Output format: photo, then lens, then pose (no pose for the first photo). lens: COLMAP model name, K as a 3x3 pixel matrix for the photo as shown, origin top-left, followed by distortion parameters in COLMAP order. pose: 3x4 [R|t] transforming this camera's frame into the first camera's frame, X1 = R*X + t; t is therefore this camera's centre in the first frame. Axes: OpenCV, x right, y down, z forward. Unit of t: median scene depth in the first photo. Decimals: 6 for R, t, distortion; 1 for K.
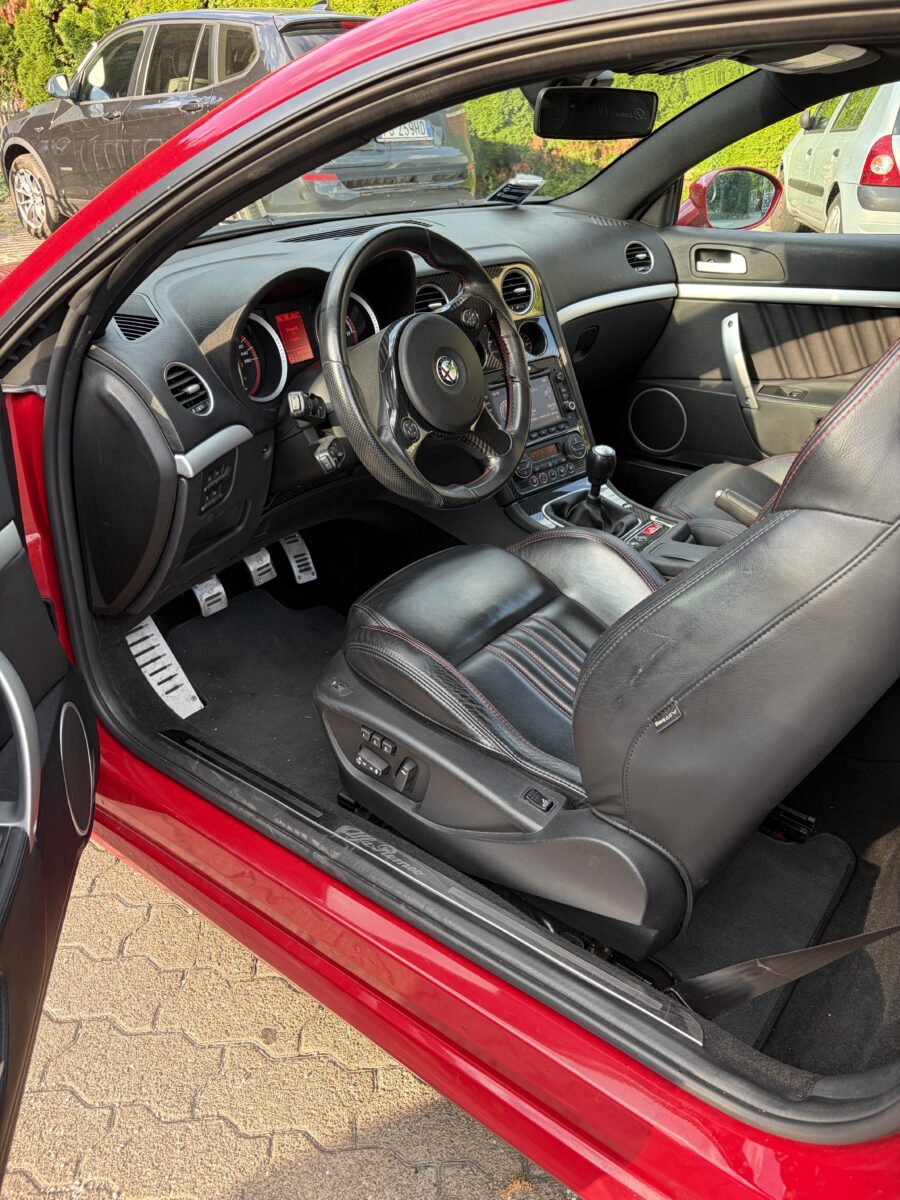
lens RADIAL K [[888.5, 0, 456.3], [0, 888.5, 606.0], [0, 0, 1]] dist [0.032274, -0.001128]
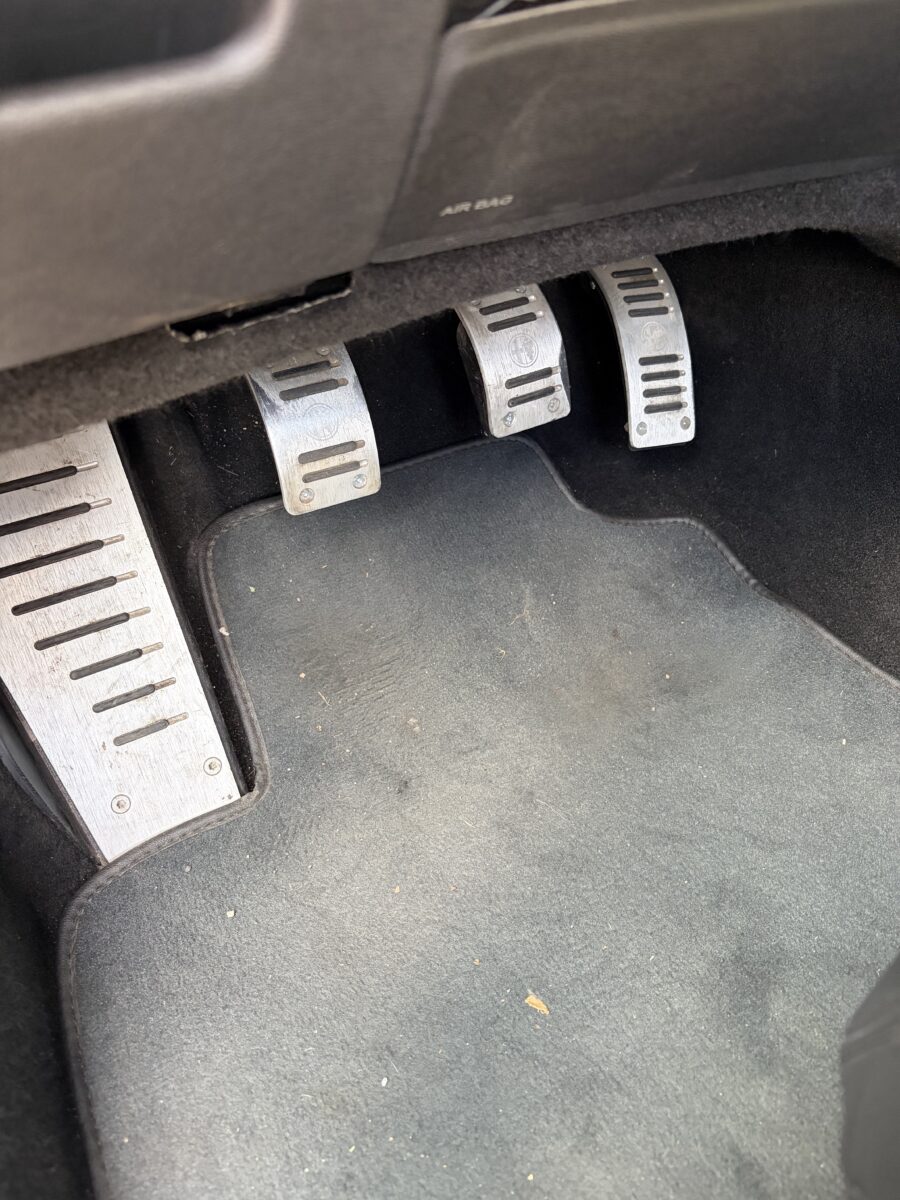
lens RADIAL K [[888.5, 0, 446.3], [0, 888.5, 601.5], [0, 0, 1]] dist [0.032274, -0.001128]
pose [[0.908234, 0.260364, -0.327599, -0.123425], [-0.189617, 0.953942, 0.232464, -0.035466], [0.373036, -0.149014, 0.915772, 0.695179]]
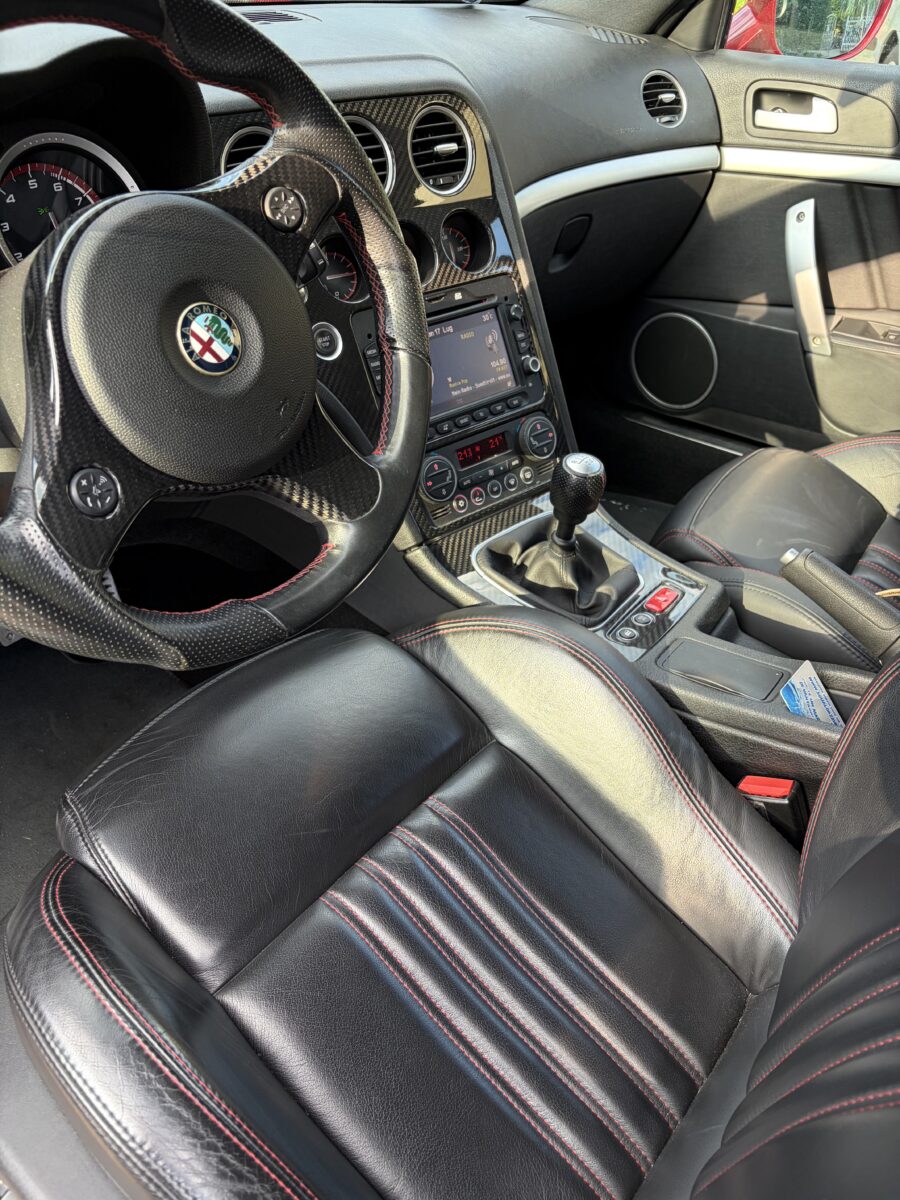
lens RADIAL K [[888.5, 0, 447.8], [0, 888.5, 601.3], [0, 0, 1]] dist [0.032274, -0.001128]
pose [[0.999496, 0.030932, 0.007156, 0.071061], [-0.031581, 0.991765, 0.124119, -0.135999], [-0.003258, -0.124282, 0.992242, 0.390829]]
